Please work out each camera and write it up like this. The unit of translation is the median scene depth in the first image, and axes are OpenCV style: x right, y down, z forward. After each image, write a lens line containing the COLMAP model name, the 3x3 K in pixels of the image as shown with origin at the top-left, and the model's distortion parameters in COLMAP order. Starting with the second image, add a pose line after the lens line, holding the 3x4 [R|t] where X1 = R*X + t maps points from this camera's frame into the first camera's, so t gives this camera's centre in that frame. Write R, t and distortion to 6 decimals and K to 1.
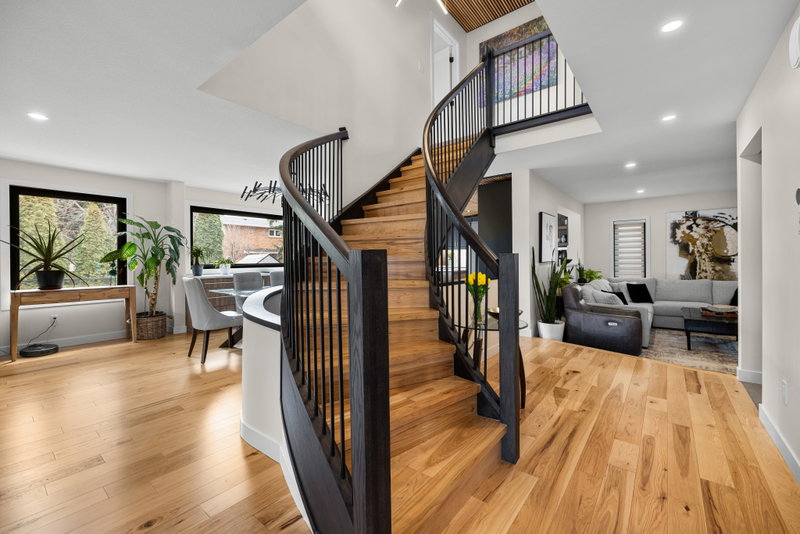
lens RADIAL K [[338.0, 0, 396.9], [0, 338.0, 266.4], [0, 0, 1]] dist [0.000282, 0.000198]
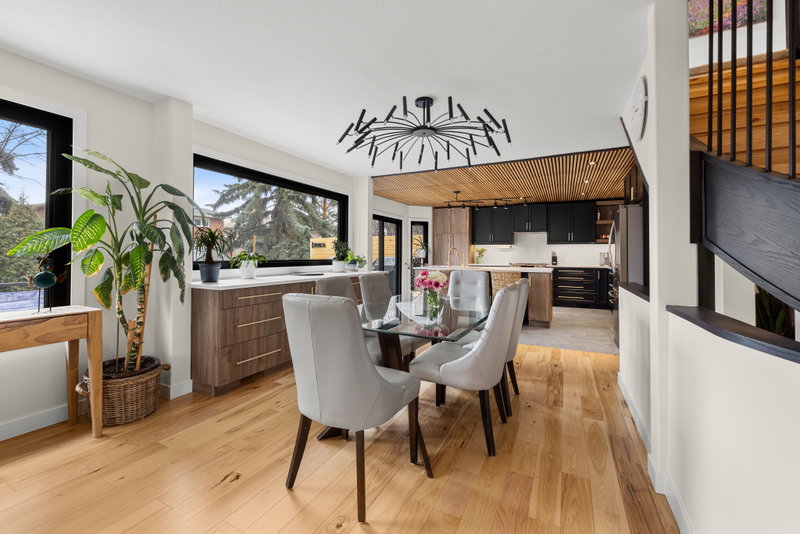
lens RADIAL K [[340.7, 0, 397.5], [0, 340.7, 254.9], [0, 0, 1]] dist [-0.000124, -0.000107]
pose [[0.976492, 0.008990, 0.215366, -0.462157], [-0.004320, 0.999745, -0.022145, -0.005657], [-0.215510, 0.020694, 0.976282, 0.448335]]
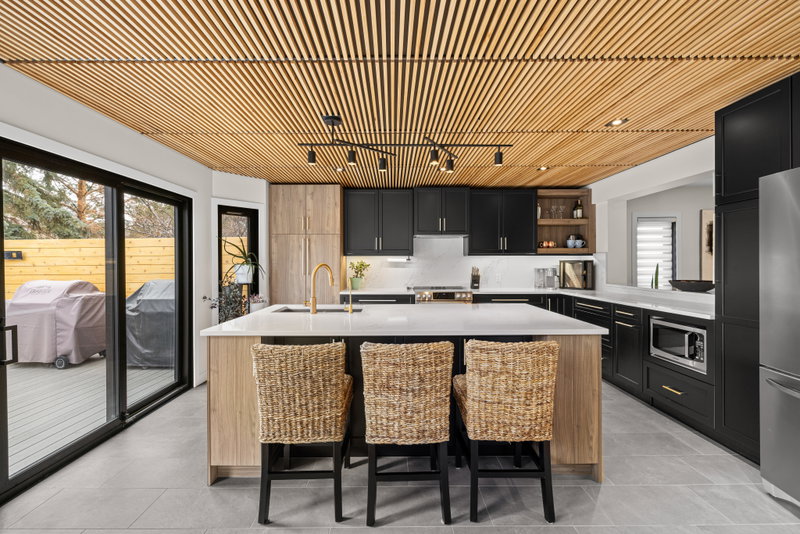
lens RADIAL K [[338.0, 0, 396.9], [0, 338.0, 266.4], [0, 0, 1]] dist [0.000282, 0.000198]
pose [[0.774480, -0.002716, 0.632593, -0.385383], [0.014667, 0.999799, -0.013663, -0.019542], [-0.632429, 0.019860, 0.774364, 0.680974]]
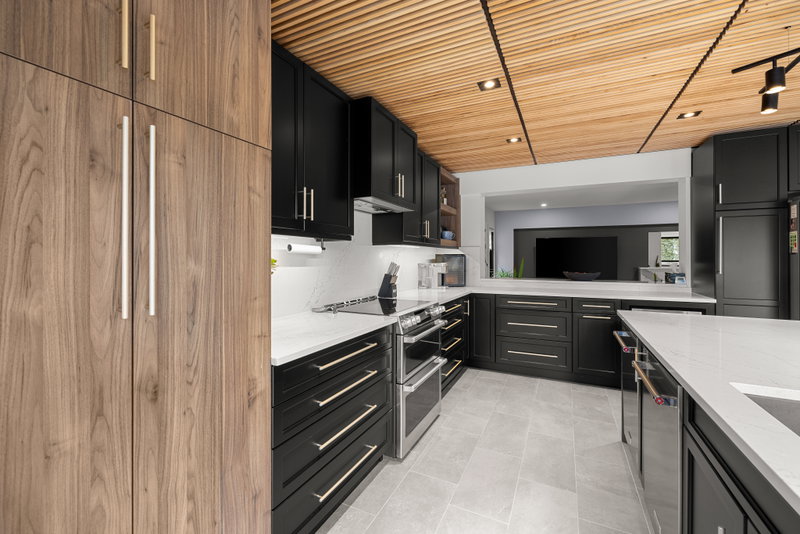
lens RADIAL K [[340.7, 0, 397.5], [0, 340.7, 254.9], [0, 0, 1]] dist [-0.000124, -0.000107]
pose [[-0.214367, 0.013473, 0.976660, -0.331325], [0.027467, 0.999593, -0.007760, -0.024684], [-0.976367, 0.025163, -0.214650, 0.903174]]
